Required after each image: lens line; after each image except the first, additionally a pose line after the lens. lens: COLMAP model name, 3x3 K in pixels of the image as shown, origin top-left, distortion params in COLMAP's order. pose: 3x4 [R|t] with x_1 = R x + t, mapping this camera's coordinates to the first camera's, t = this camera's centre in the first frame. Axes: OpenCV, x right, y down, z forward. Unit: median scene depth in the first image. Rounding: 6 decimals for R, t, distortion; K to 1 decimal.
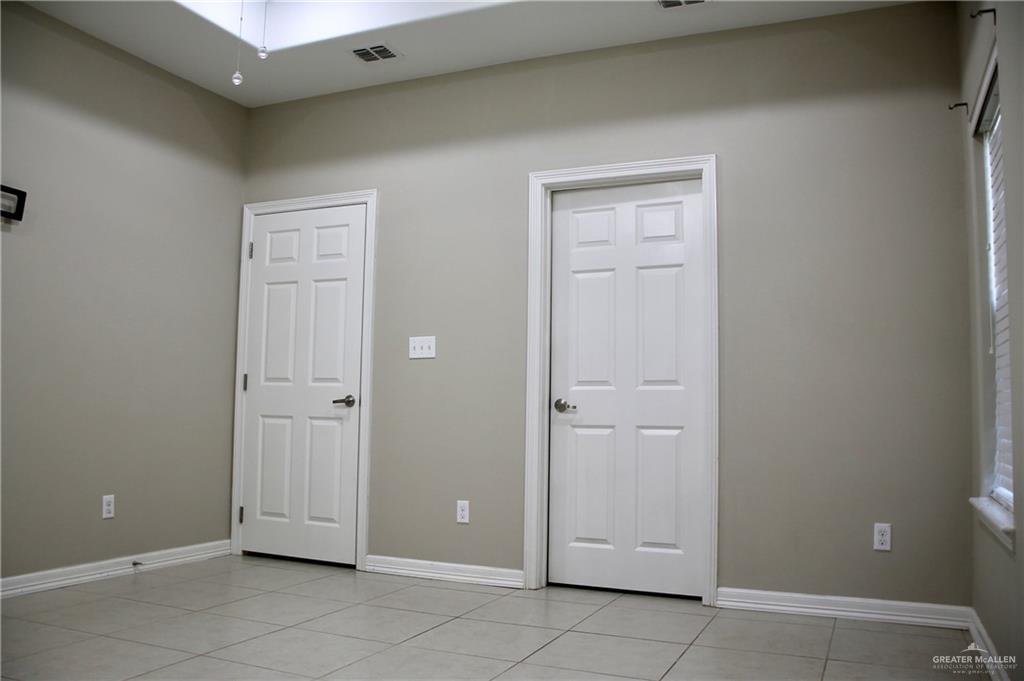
lens RADIAL K [[868.5, 0, 501.7], [0, 868.5, 340.7], [0, 0, 1]] dist [-0.174292, 0.147963]
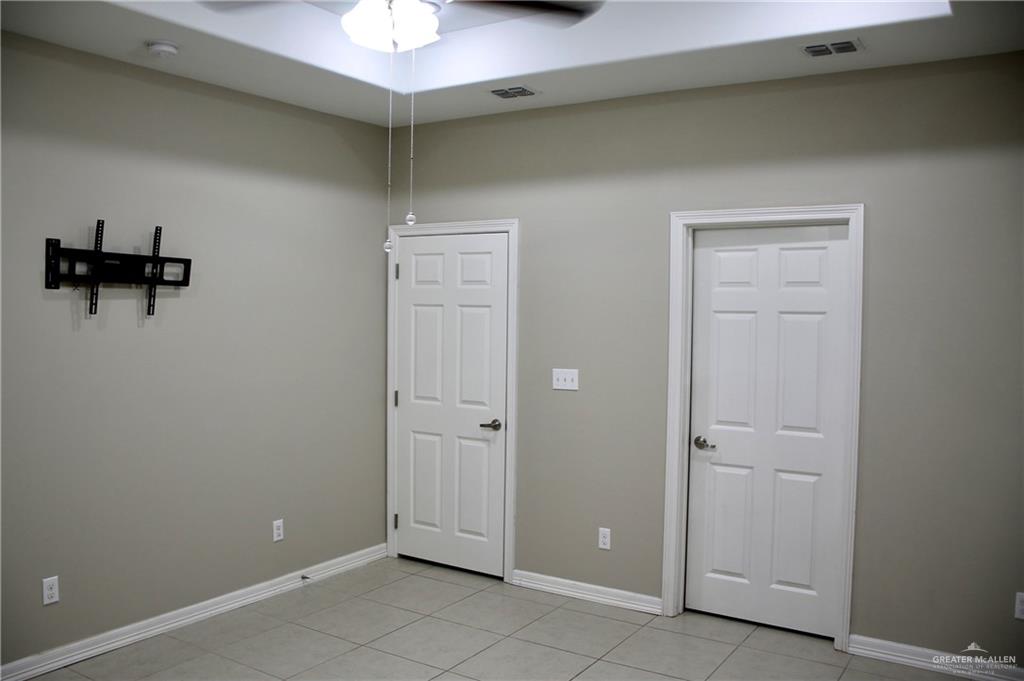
lens RADIAL K [[868.5, 0, 501.2], [0, 868.5, 338.1], [0, 0, 1]] dist [-0.174292, 0.147963]
pose [[0.987663, 0.000850, -0.156593, -0.005752], [0.017631, 0.993023, 0.116594, -0.172131], [0.155600, -0.117916, 0.980757, -0.019659]]
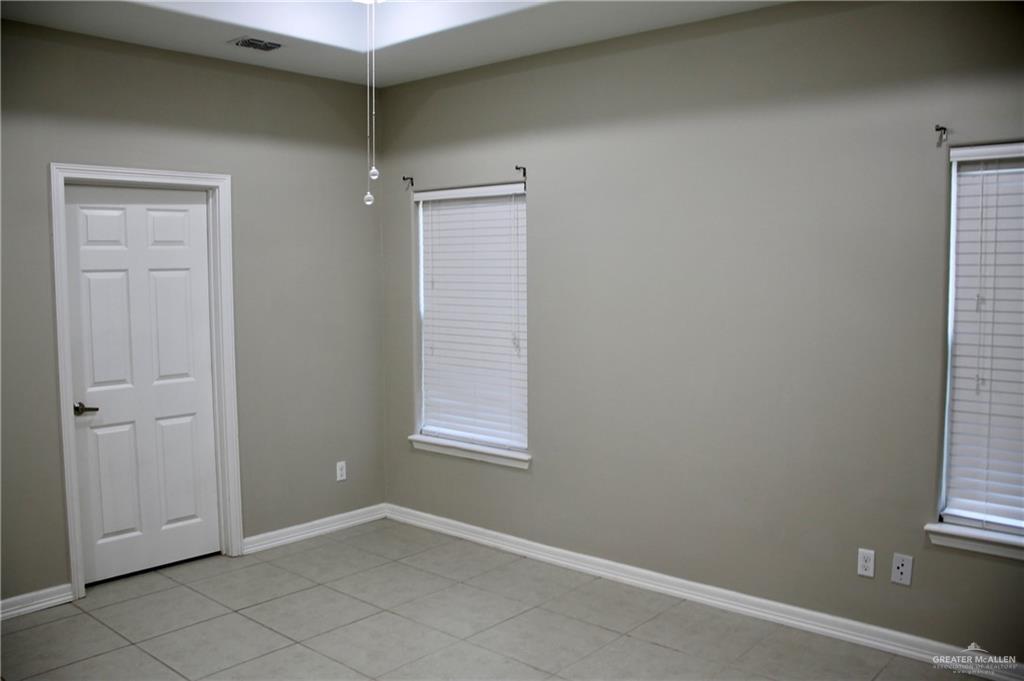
lens RADIAL K [[868.5, 0, 509.3], [0, 868.5, 337.0], [0, 0, 1]] dist [-0.174292, 0.147963]
pose [[0.286587, -0.093935, 0.953438, -0.690448], [-0.072040, 0.990251, 0.119215, -0.154525], [-0.955342, -0.102851, 0.277027, 0.283396]]
